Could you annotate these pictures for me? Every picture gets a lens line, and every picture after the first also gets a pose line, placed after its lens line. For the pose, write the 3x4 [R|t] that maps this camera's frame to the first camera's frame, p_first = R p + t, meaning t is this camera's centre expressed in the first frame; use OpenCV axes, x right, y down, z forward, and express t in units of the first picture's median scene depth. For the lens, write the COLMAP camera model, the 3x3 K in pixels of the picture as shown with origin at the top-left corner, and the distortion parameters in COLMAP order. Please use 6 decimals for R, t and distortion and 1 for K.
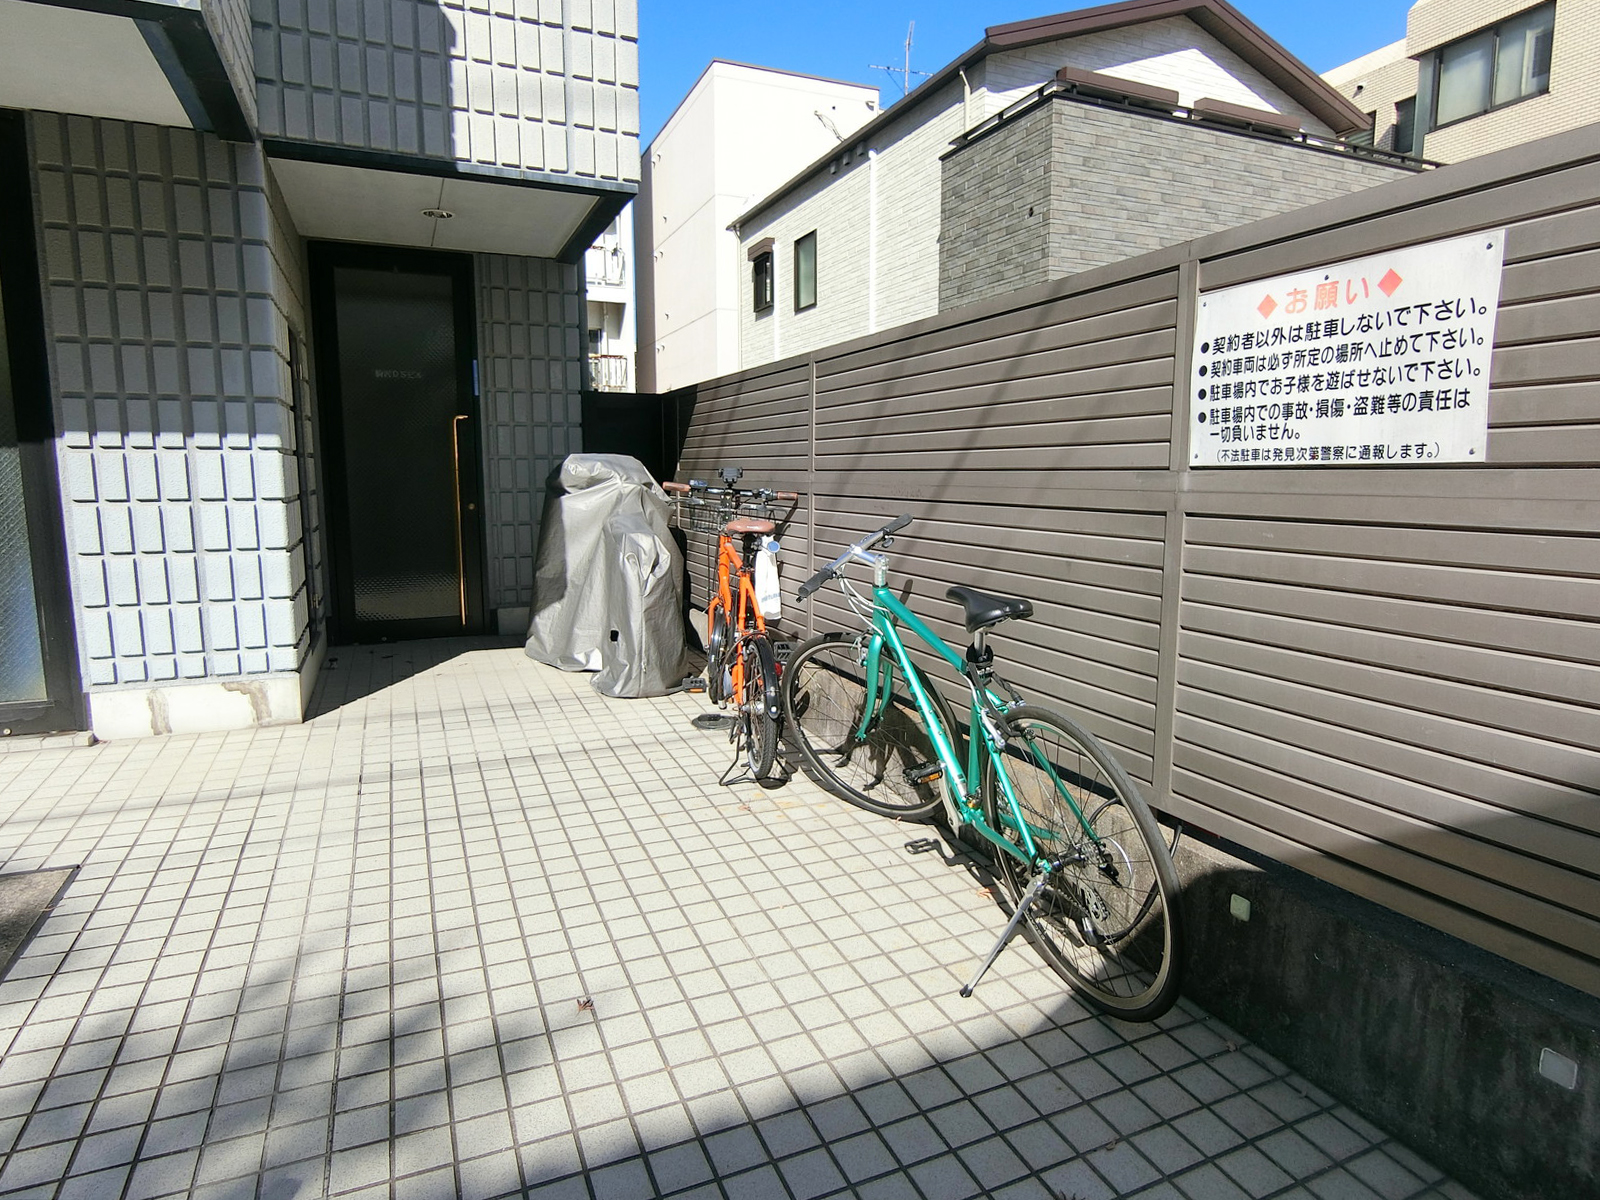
lens RADIAL K [[911.5, 0, 798.7], [0, 911.5, 594.0], [0, 0, 1]] dist [-0.002503, -0.009770]
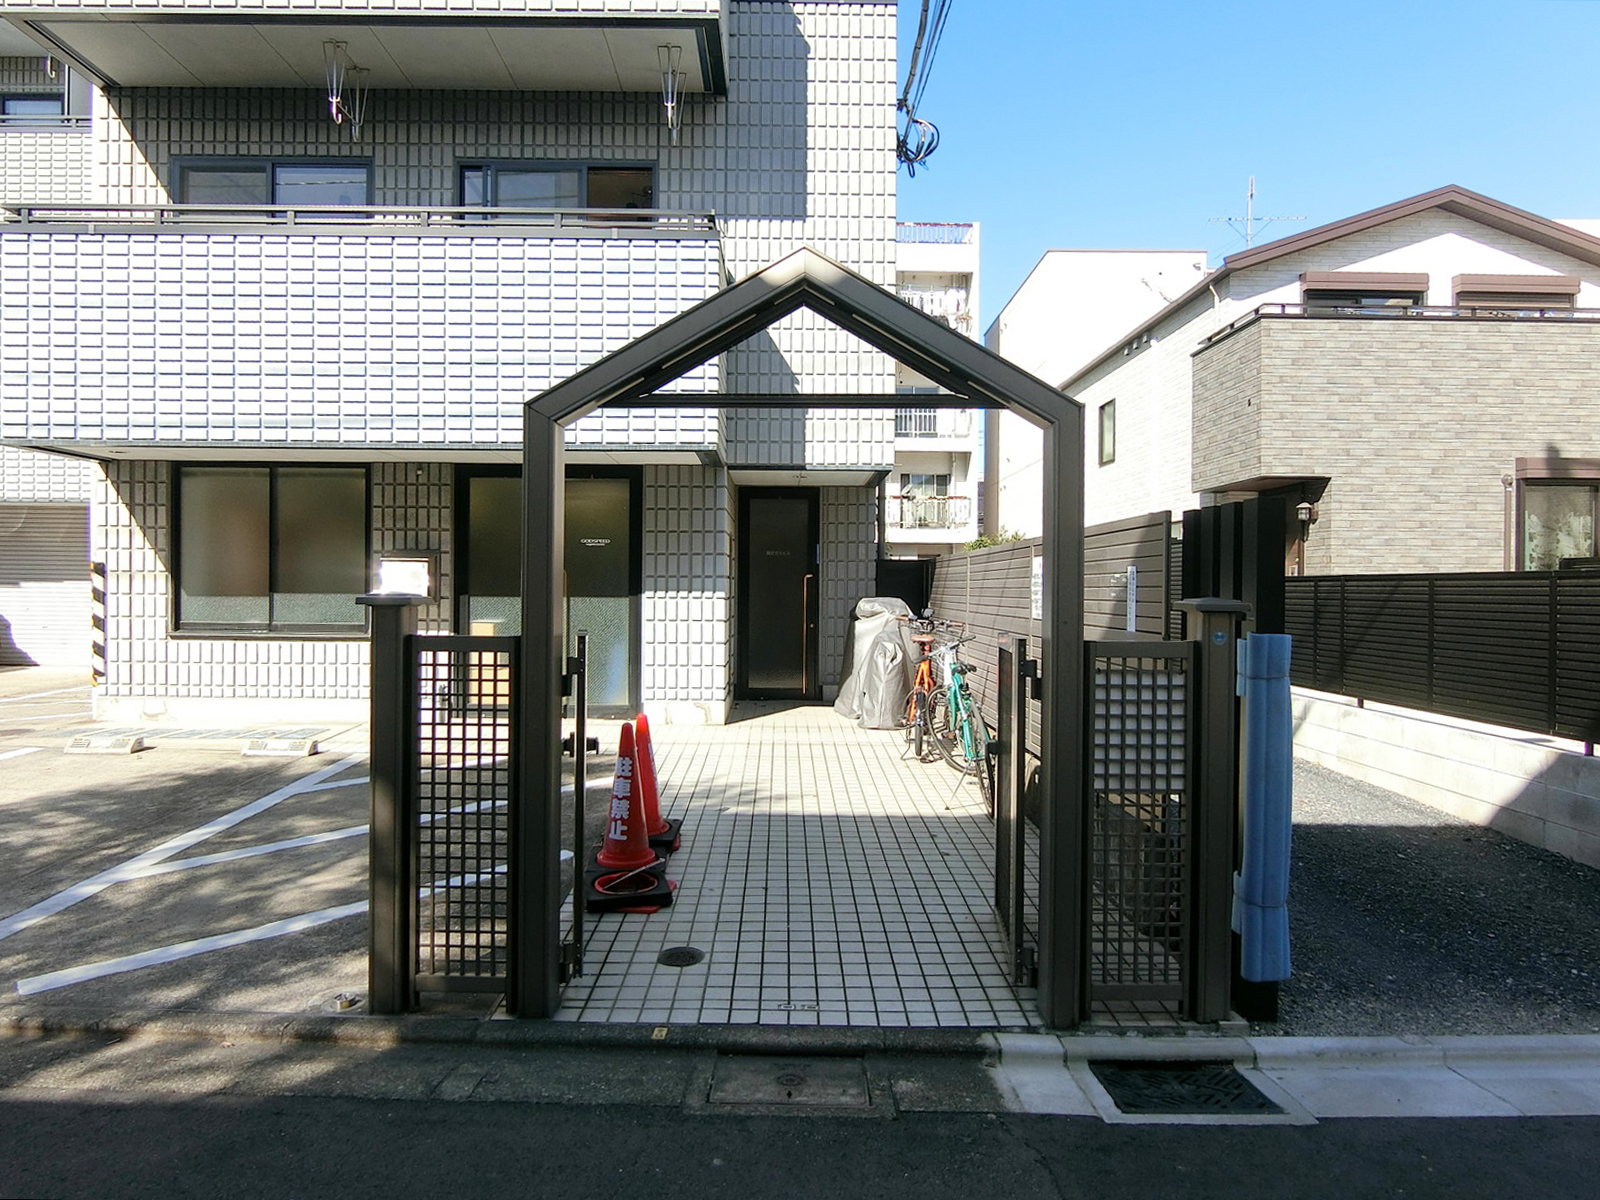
lens RADIAL K [[940.0, 0, 794.0], [0, 940.0, 592.6], [0, 0, 1]] dist [0.003218, -0.010525]
pose [[0.920433, 0.009175, -0.390793, 0.311998], [-0.060421, 0.991049, -0.119042, 0.058069], [0.386203, 0.133183, 0.912748, -0.666817]]
